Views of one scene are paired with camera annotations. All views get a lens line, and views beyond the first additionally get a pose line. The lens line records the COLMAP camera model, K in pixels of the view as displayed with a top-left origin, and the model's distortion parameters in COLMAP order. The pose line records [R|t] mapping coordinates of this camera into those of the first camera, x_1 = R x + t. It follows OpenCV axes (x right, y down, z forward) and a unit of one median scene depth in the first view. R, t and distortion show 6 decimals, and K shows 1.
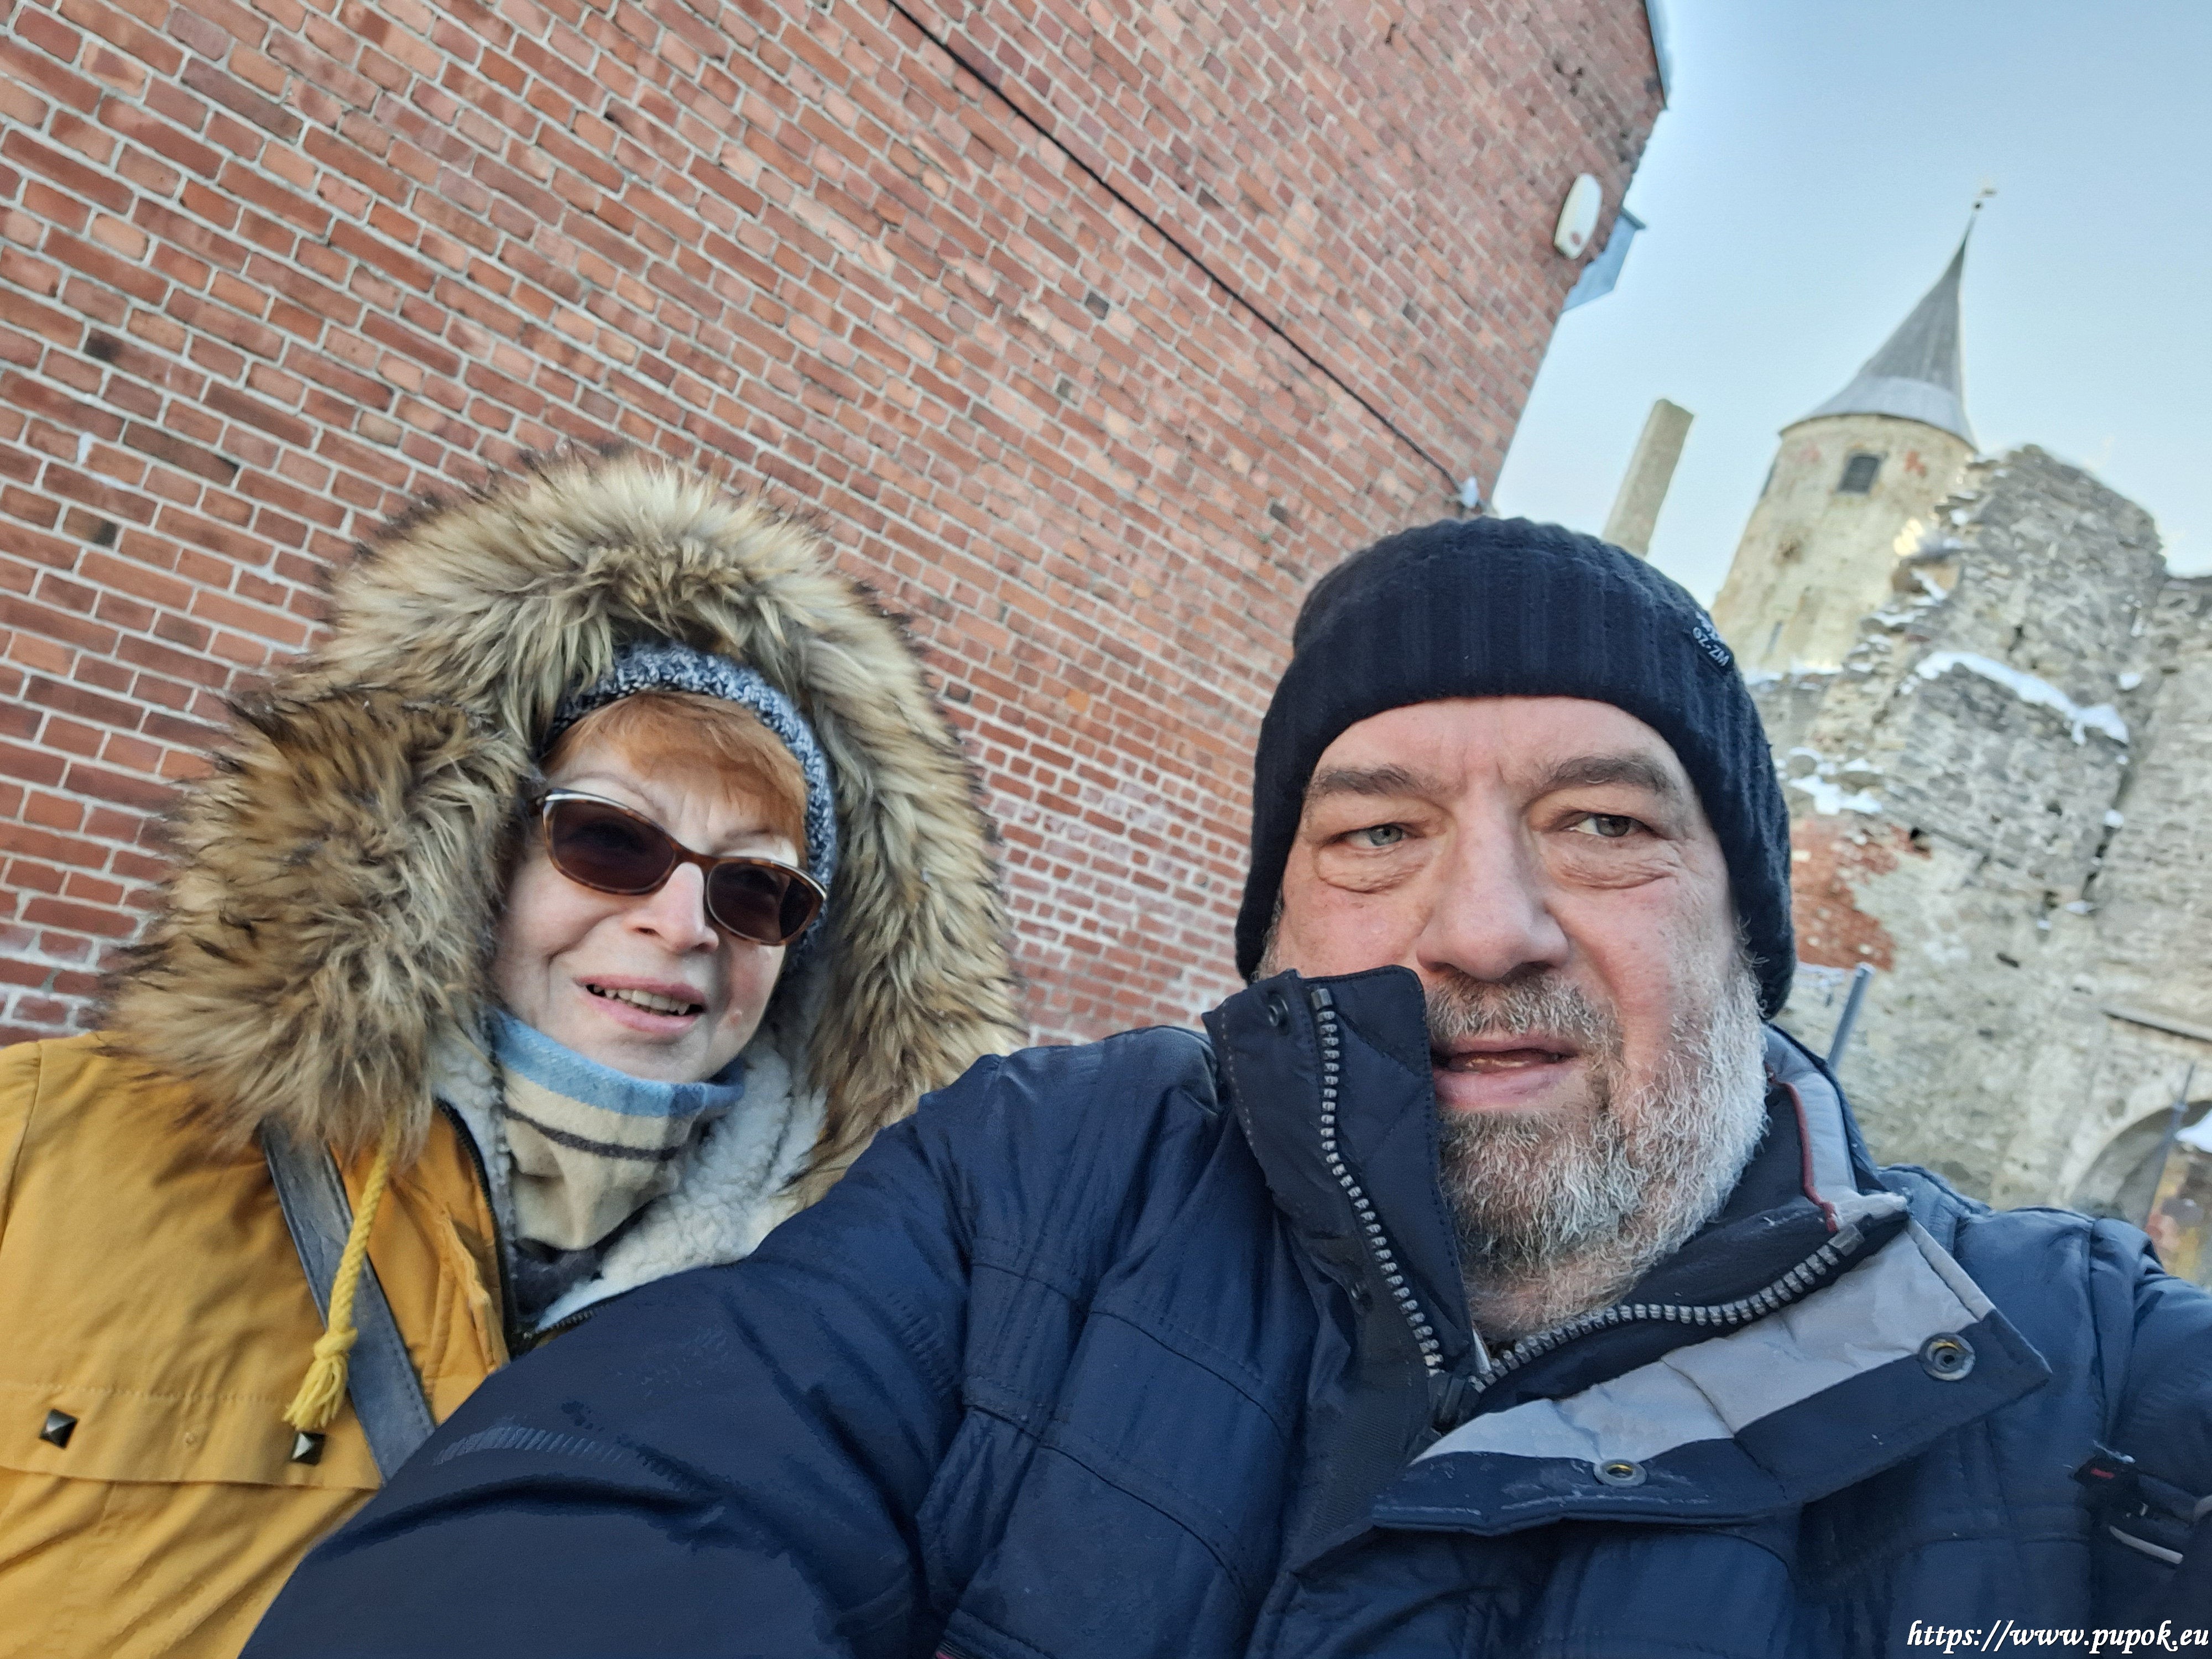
lens RADIAL K [[1644.8, 0, 1106.0], [0, 1644.8, 829.5], [0, 0, 1]] dist [0.120461, -0.141976]
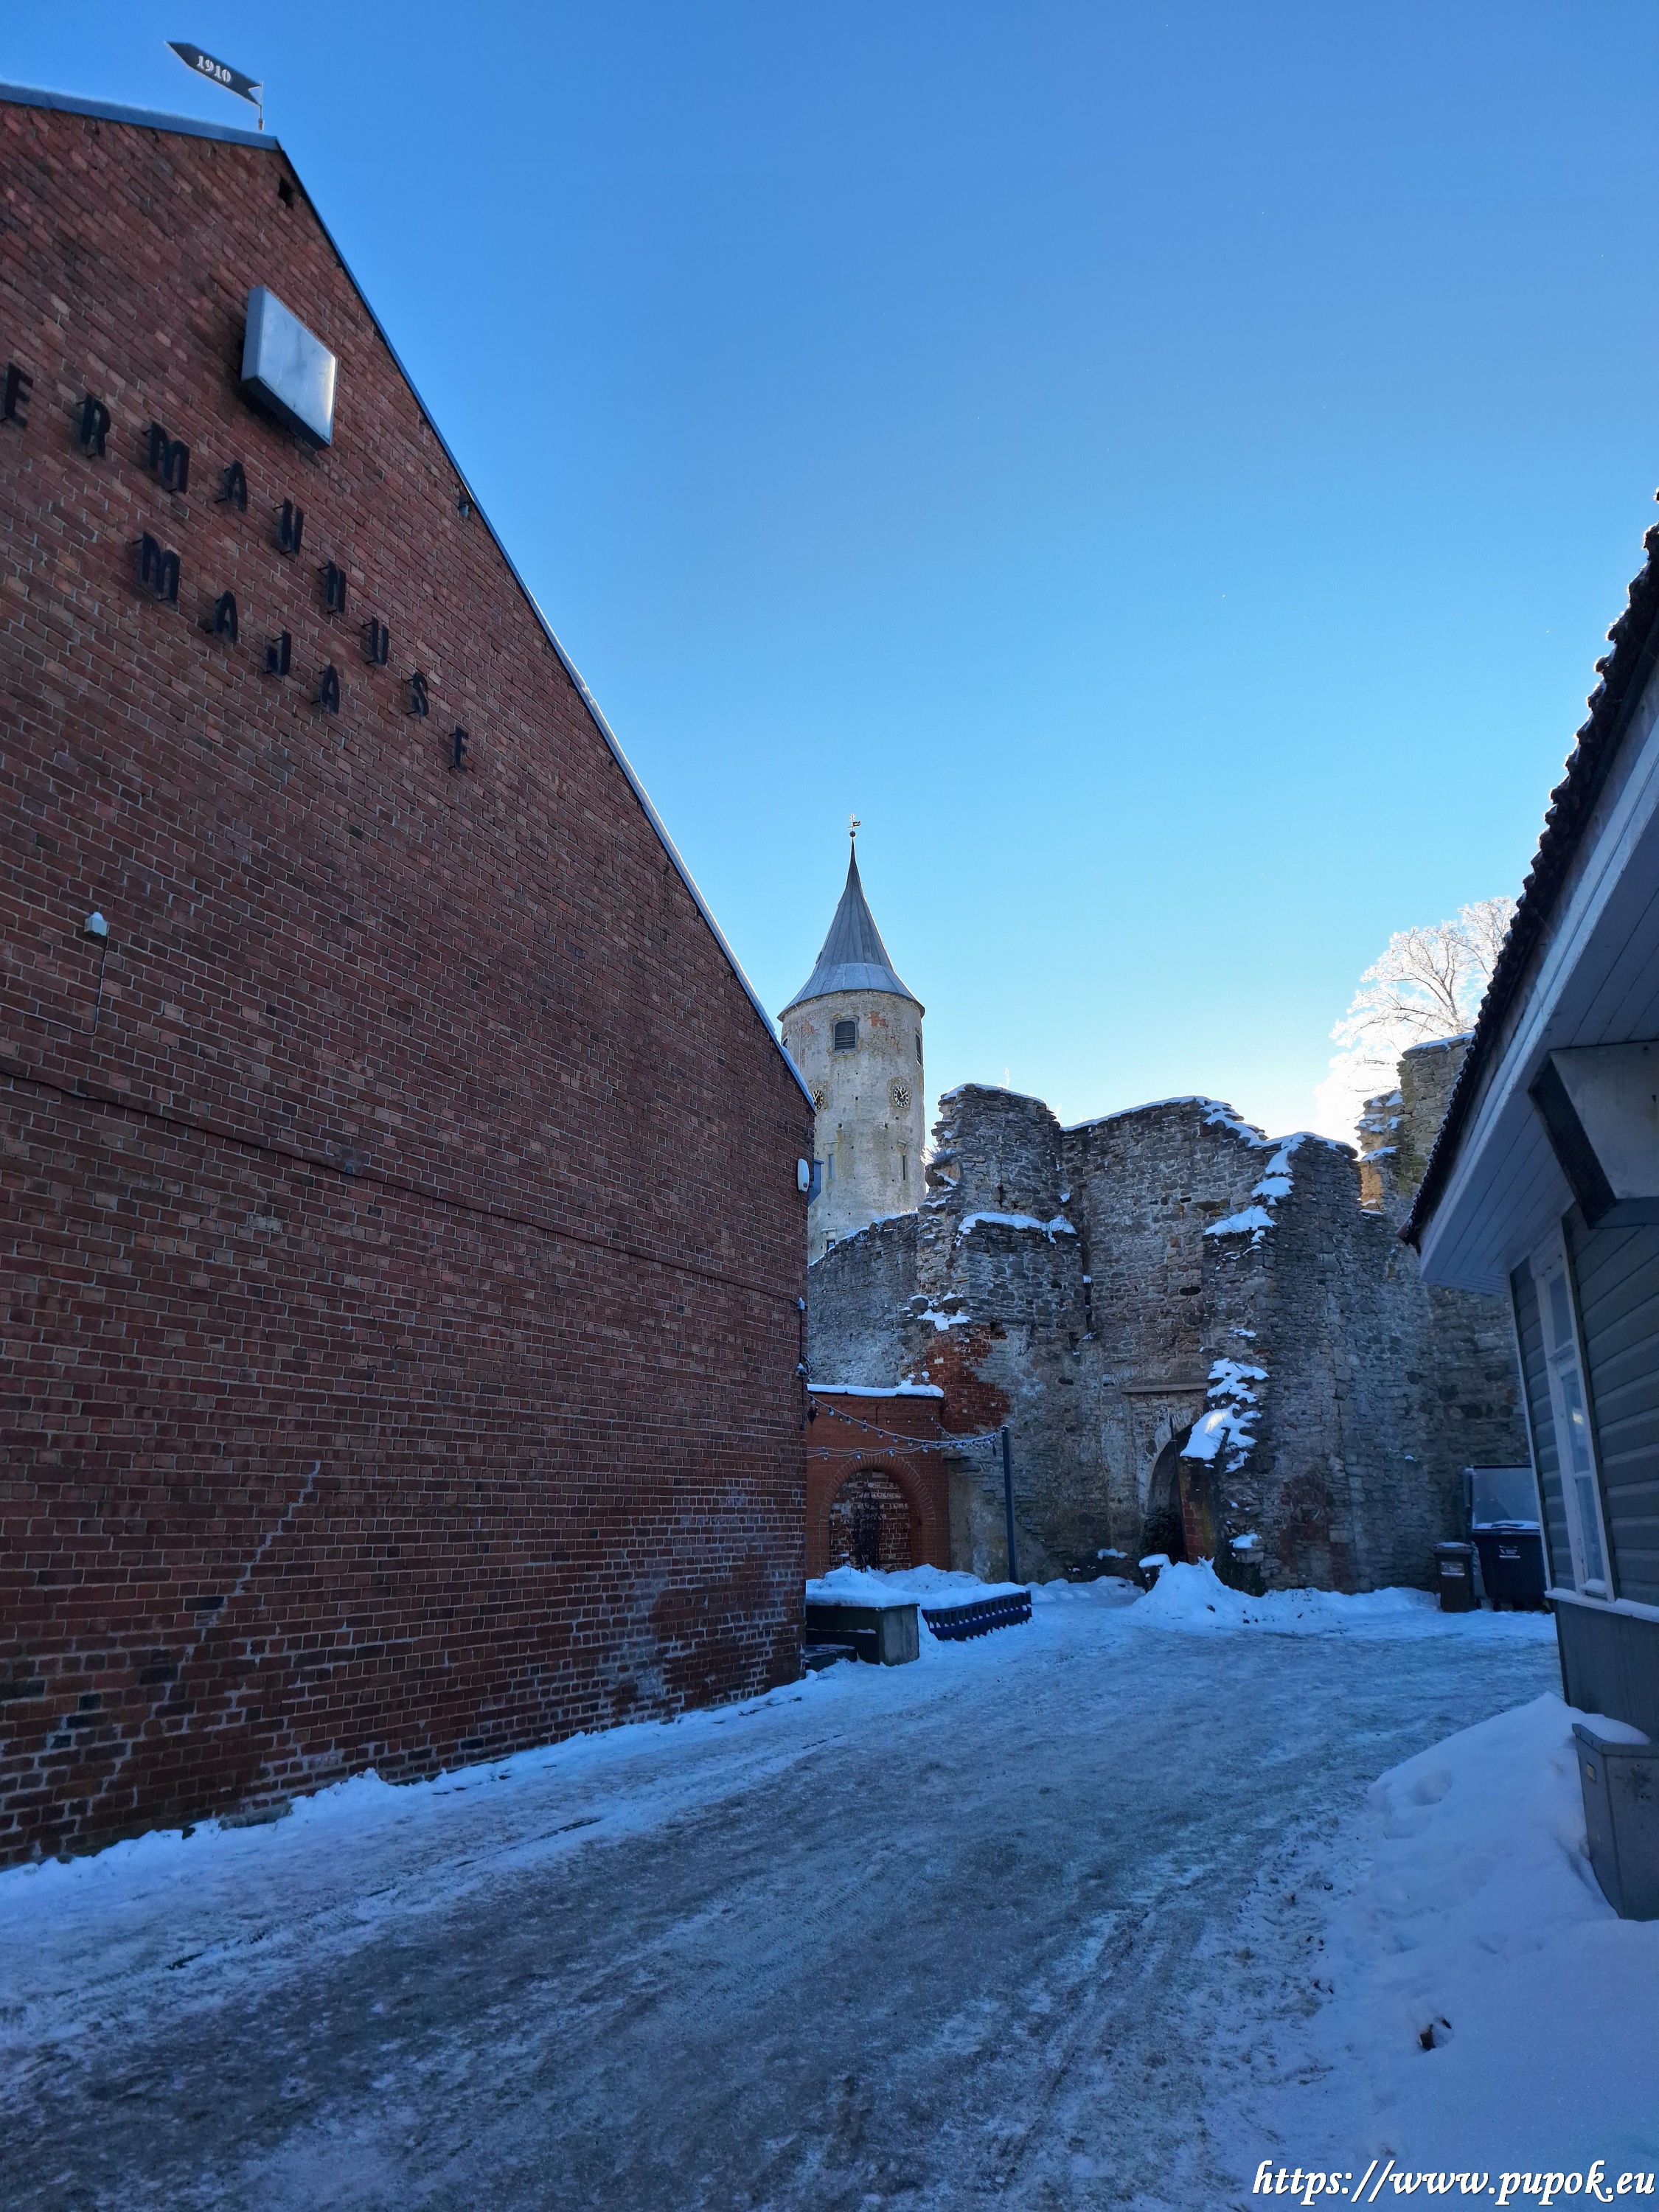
lens RADIAL K [[1504.7, 0, 829.5], [0, 1504.7, 1106.0], [0, 0, 1]] dist [0.156301, -0.179785]
pose [[0.883961, -0.263654, 0.386133, -0.174264], [0.331663, 0.935687, -0.120374, -0.073578], [-0.329563, 0.234472, 0.914555, -0.351577]]
